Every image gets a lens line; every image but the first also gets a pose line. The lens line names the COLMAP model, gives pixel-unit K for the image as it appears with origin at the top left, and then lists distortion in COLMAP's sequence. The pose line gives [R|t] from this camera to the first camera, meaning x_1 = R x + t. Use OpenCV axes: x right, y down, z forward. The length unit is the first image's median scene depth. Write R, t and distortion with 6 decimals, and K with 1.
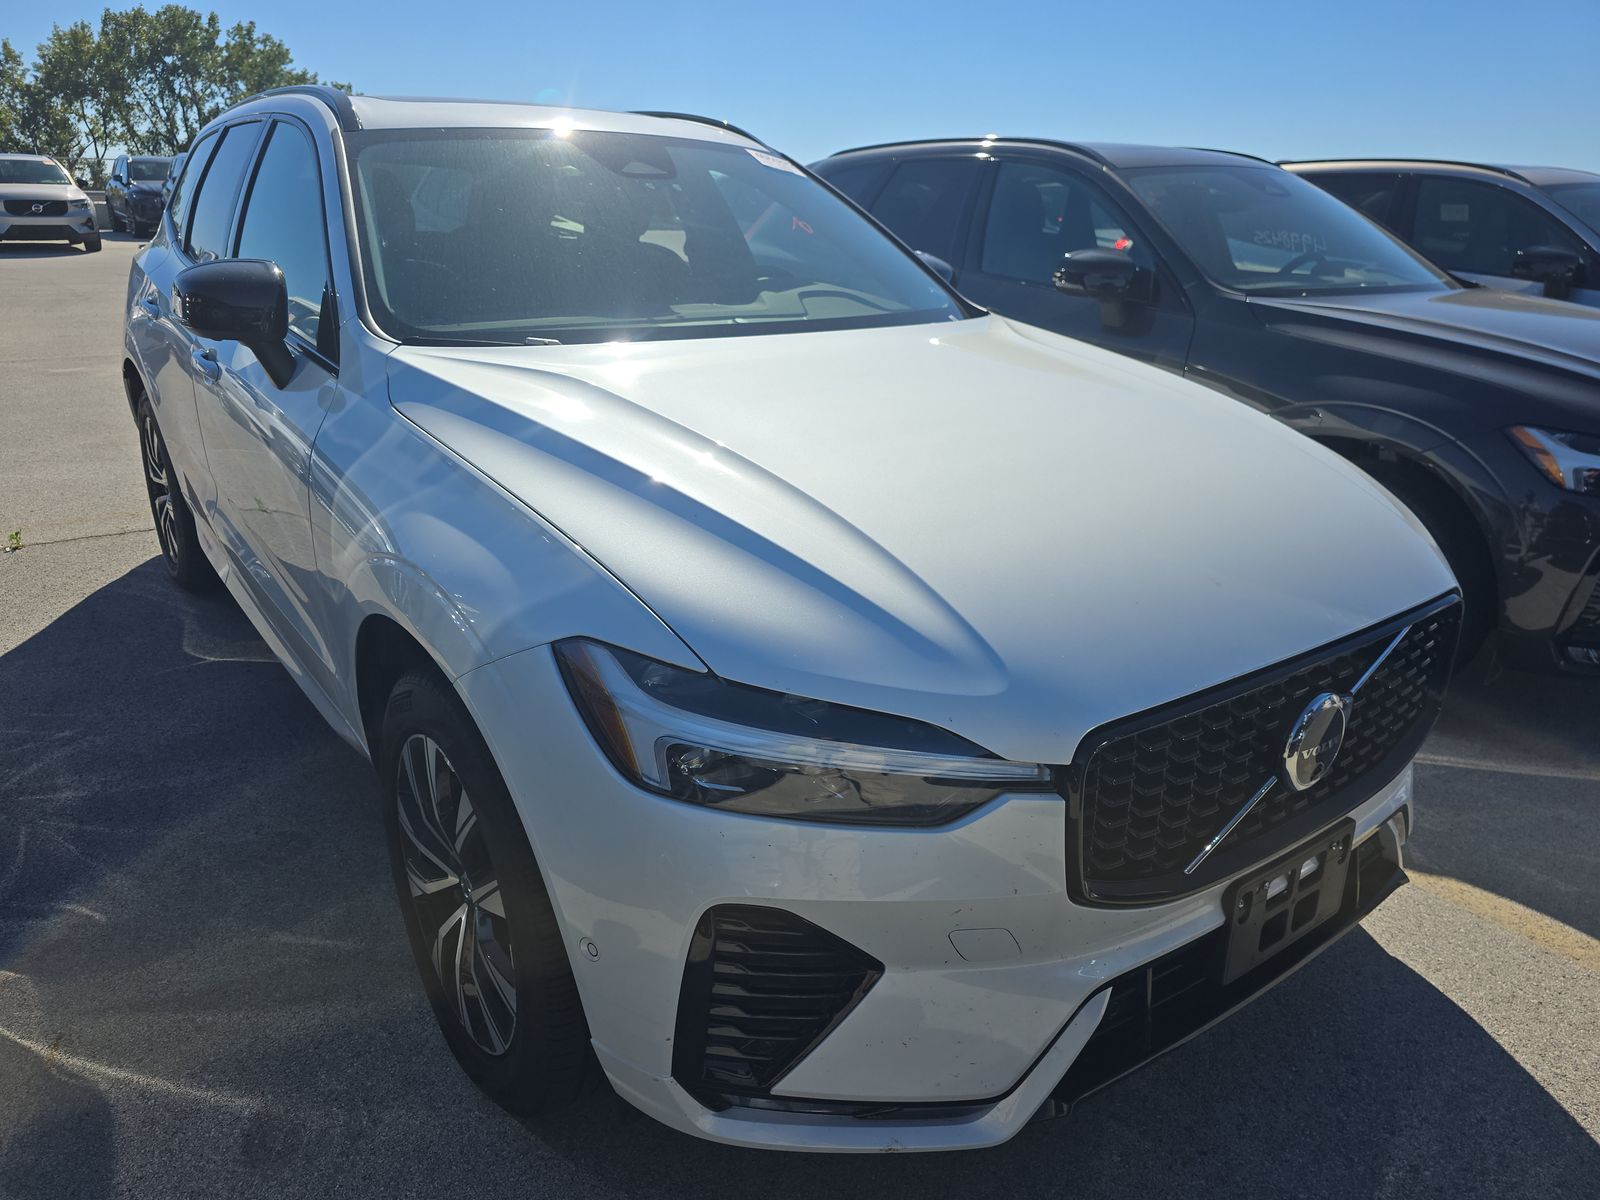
lens RADIAL K [[1100.7, 0, 793.1], [0, 1100.7, 609.6], [0, 0, 1]] dist [0.044213, -0.039026]
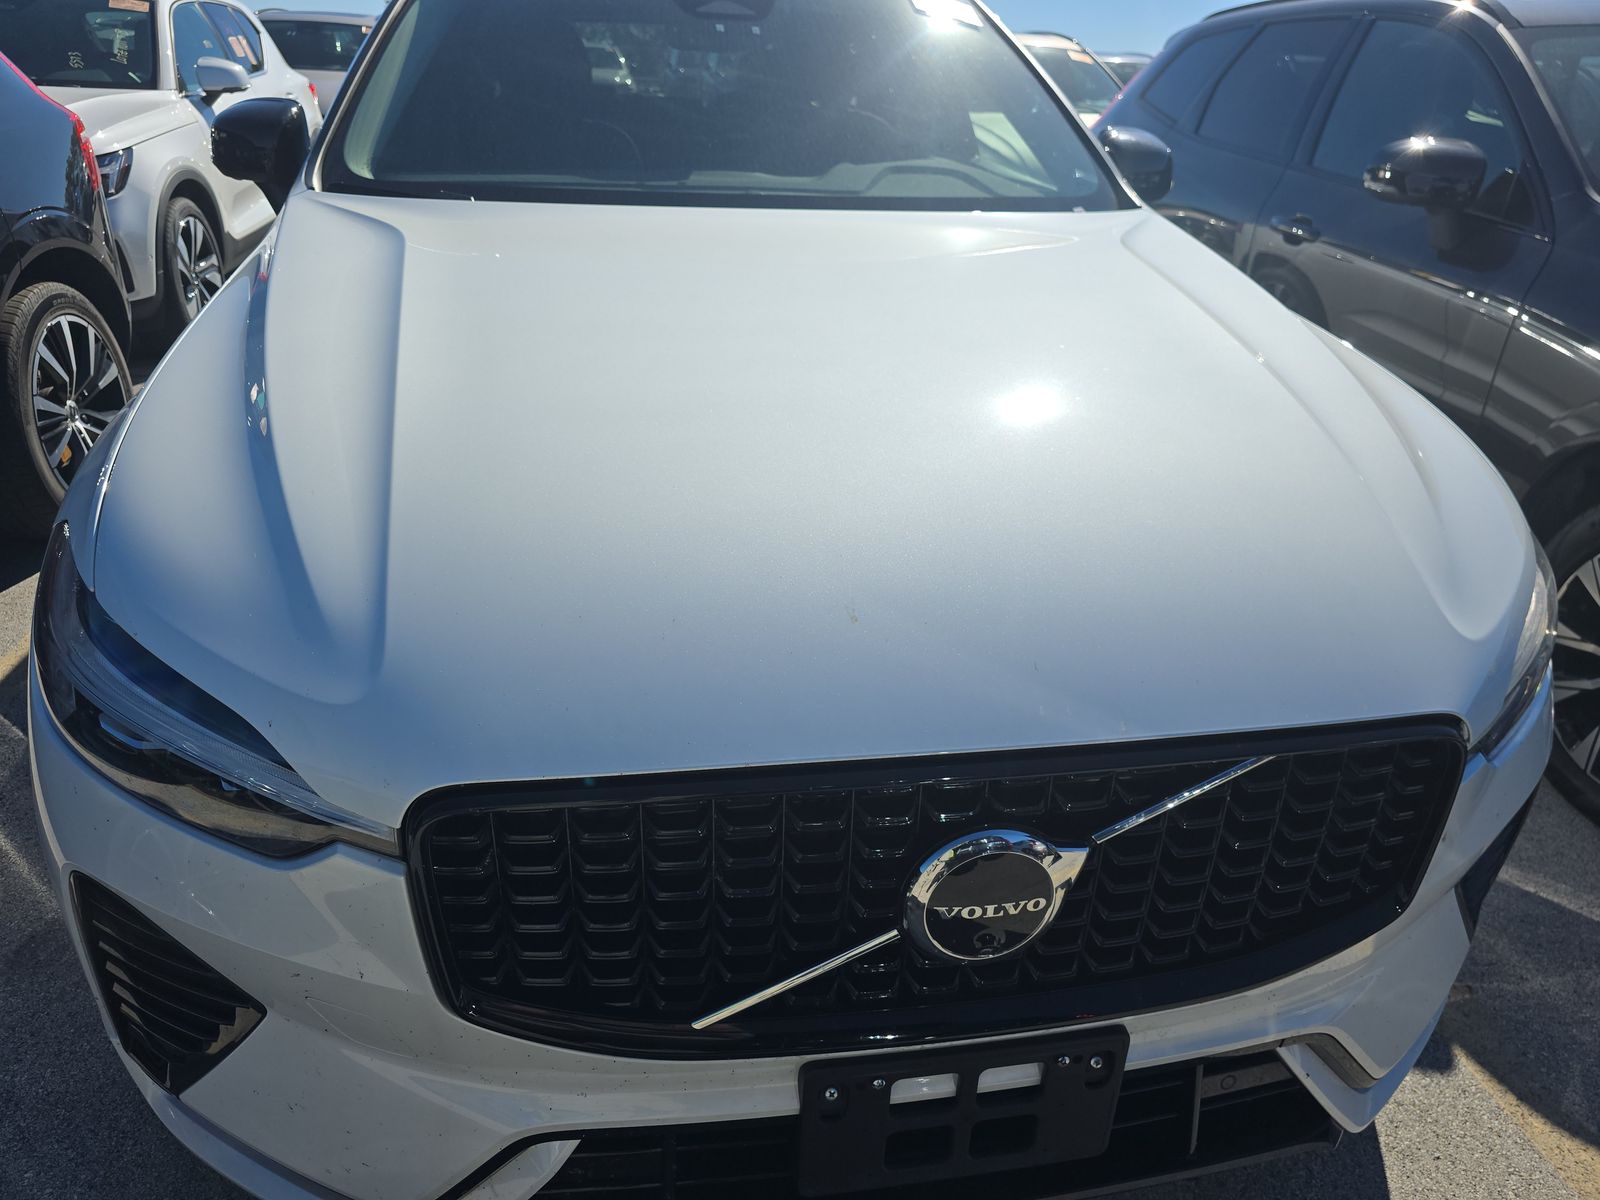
lens RADIAL K [[1100.7, 0, 803.1], [0, 1100.7, 590.2], [0, 0, 1]] dist [0.044213, -0.039026]
pose [[0.896251, 0.196769, -0.397513, 0.540930], [-0.170444, 0.980187, 0.100902, -0.088220], [0.409491, -0.022680, 0.912032, 0.356707]]
